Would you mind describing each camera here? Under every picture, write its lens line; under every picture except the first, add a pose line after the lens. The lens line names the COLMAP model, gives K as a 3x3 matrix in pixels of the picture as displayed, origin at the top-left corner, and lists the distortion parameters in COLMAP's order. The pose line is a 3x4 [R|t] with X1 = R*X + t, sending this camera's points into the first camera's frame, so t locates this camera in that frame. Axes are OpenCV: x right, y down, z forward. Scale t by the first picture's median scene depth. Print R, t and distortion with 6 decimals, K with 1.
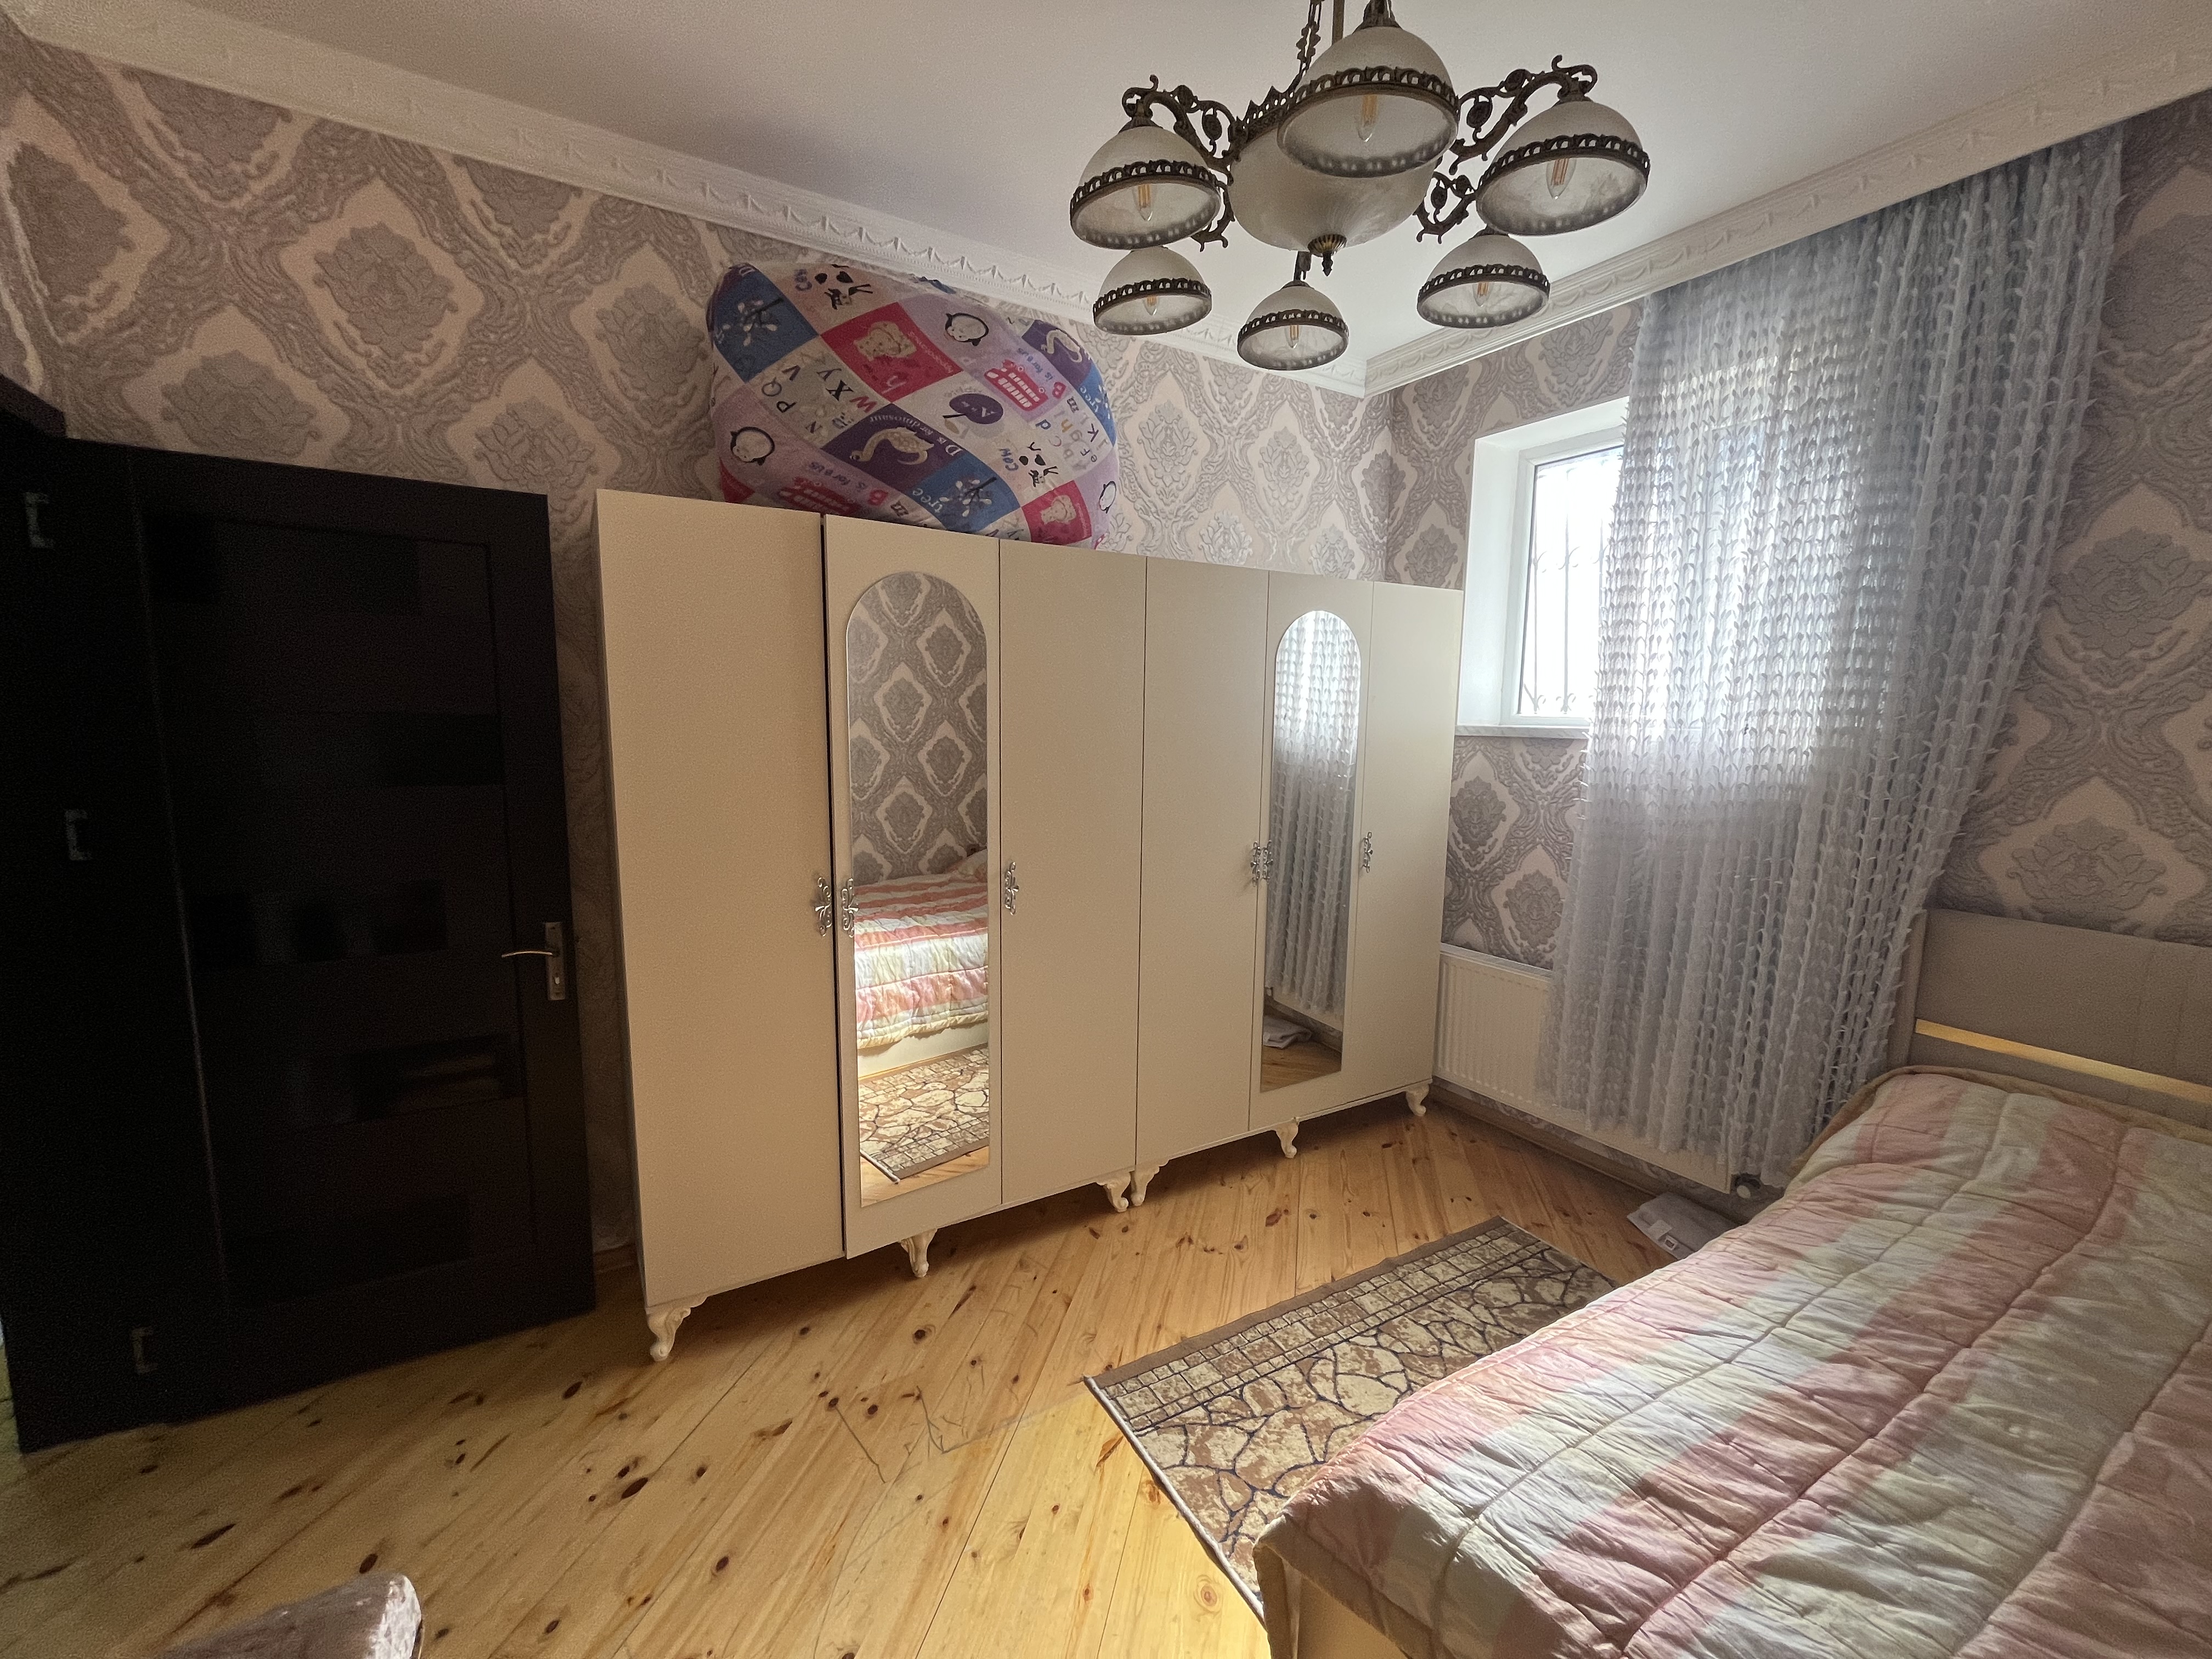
lens RADIAL K [[902.9, 0, 1106.0], [0, 902.9, 829.5], [0, 0, 1]] dist [-0.000276, -0.000060]
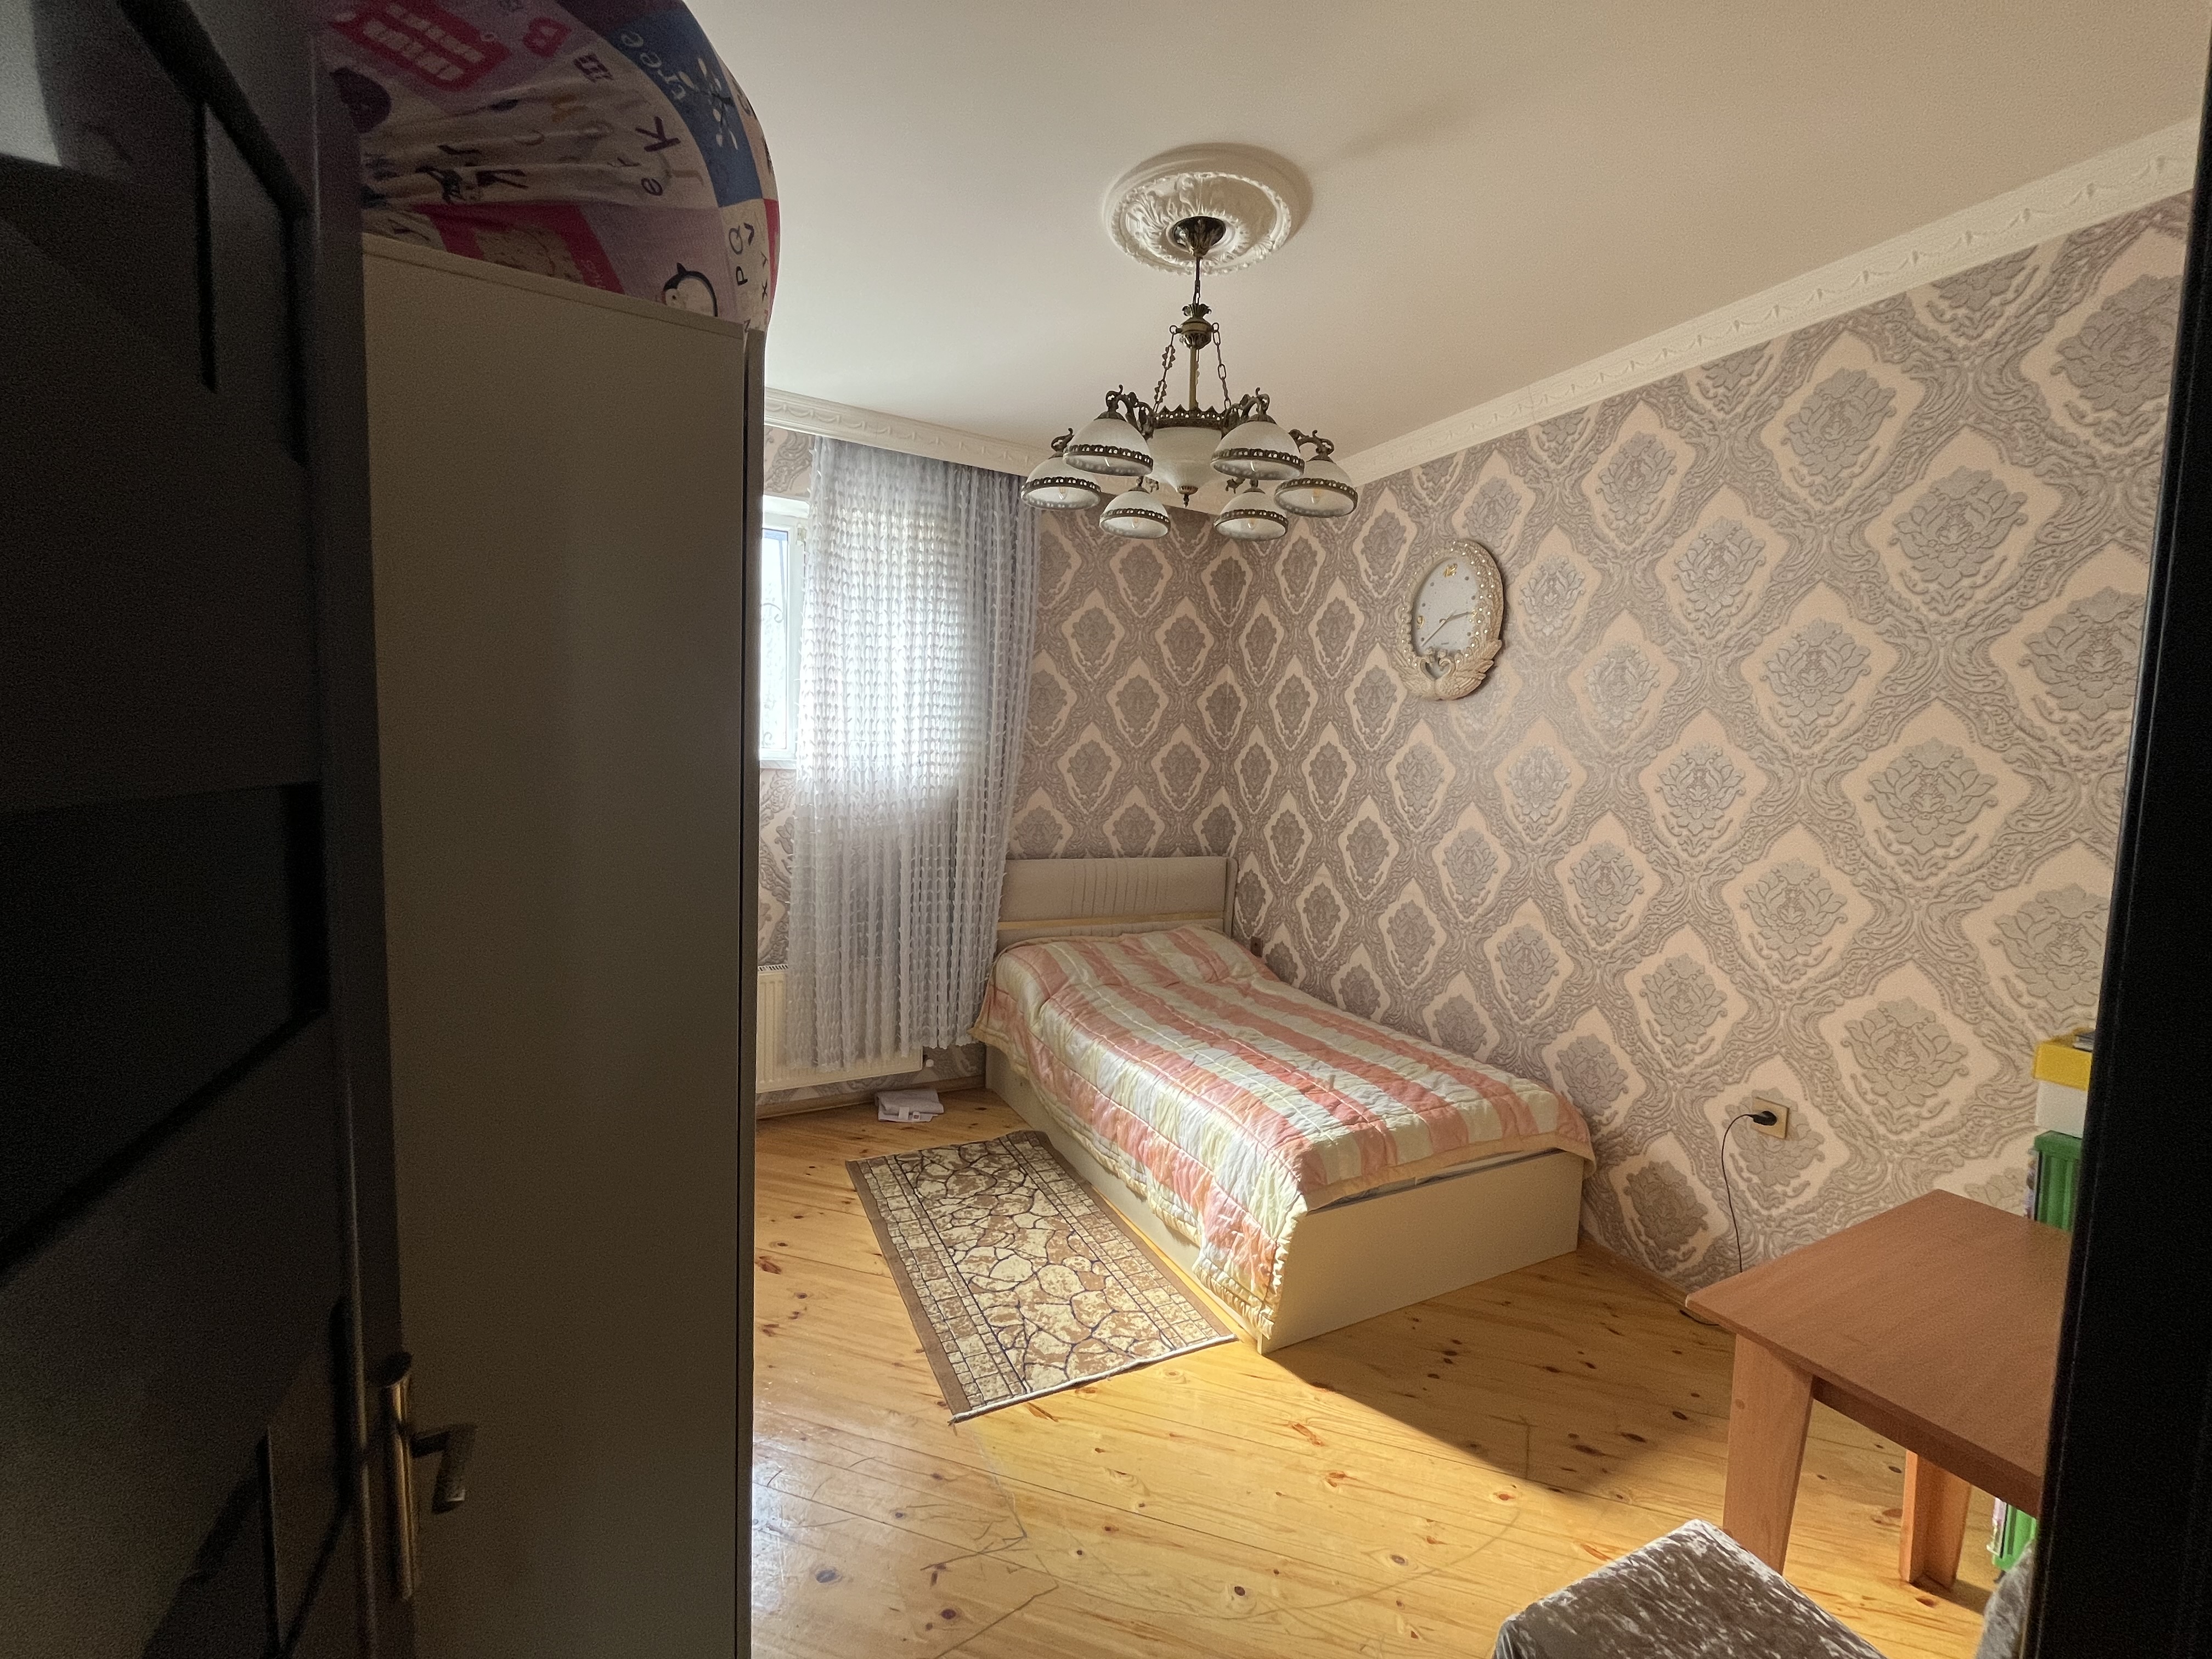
lens RADIAL K [[902.9, 0, 1106.0], [0, 902.9, 829.5], [0, 0, 1]] dist [-0.000276, -0.000060]
pose [[0.058129, -0.088606, 0.994369, -0.934317], [0.092430, 0.992253, 0.083014, -0.112127], [-0.994021, 0.087084, 0.065868, 0.689892]]
